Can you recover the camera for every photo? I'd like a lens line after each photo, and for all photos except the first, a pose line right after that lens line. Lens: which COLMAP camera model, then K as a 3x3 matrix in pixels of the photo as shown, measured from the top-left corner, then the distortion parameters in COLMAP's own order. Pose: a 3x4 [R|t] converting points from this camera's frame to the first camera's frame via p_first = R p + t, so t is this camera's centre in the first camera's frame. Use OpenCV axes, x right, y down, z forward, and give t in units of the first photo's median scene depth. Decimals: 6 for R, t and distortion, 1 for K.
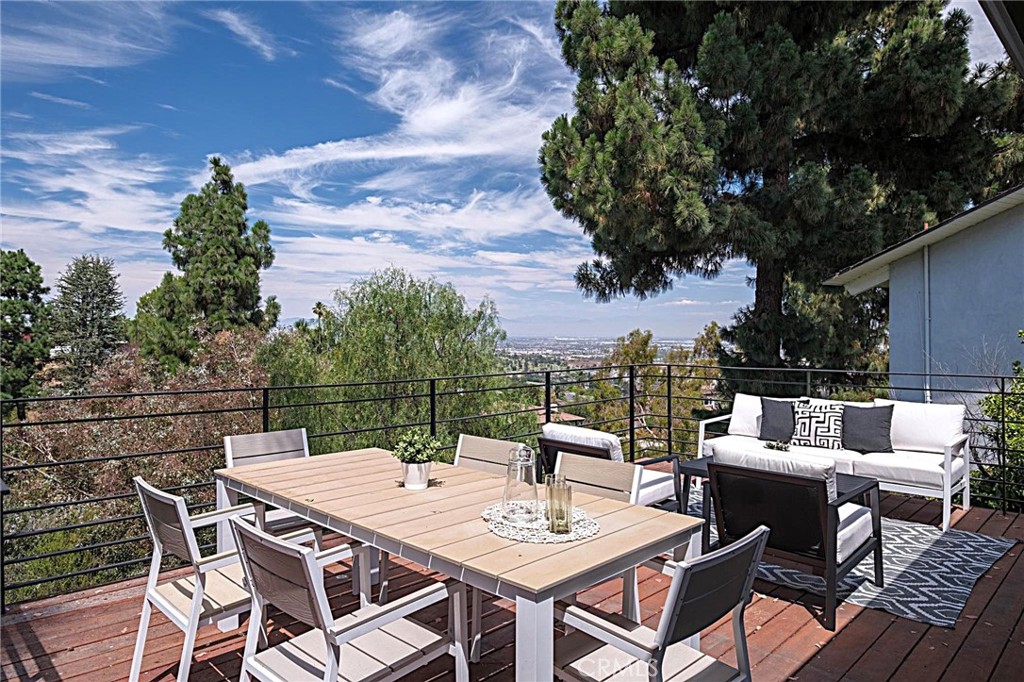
lens RADIAL K [[653.4, 0, 512.1], [0, 653.4, 365.3], [0, 0, 1]] dist [-0.010361, -0.000565]
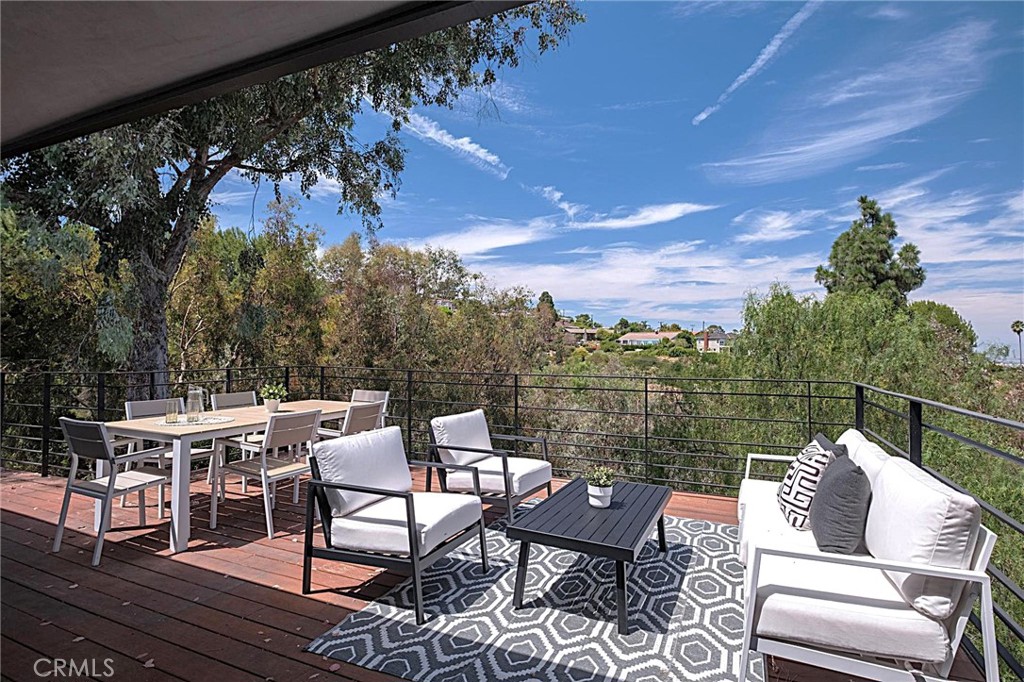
lens RADIAL K [[528.0, 0, 511.0], [0, 528.0, 360.8], [0, 0, 1]] dist [0.002120, 0.000927]
pose [[0.347203, 0.021431, -0.937545, 0.185822], [-0.056922, 0.998377, 0.001741, -0.001750], [0.936061, 0.052763, 0.347859, 0.126564]]
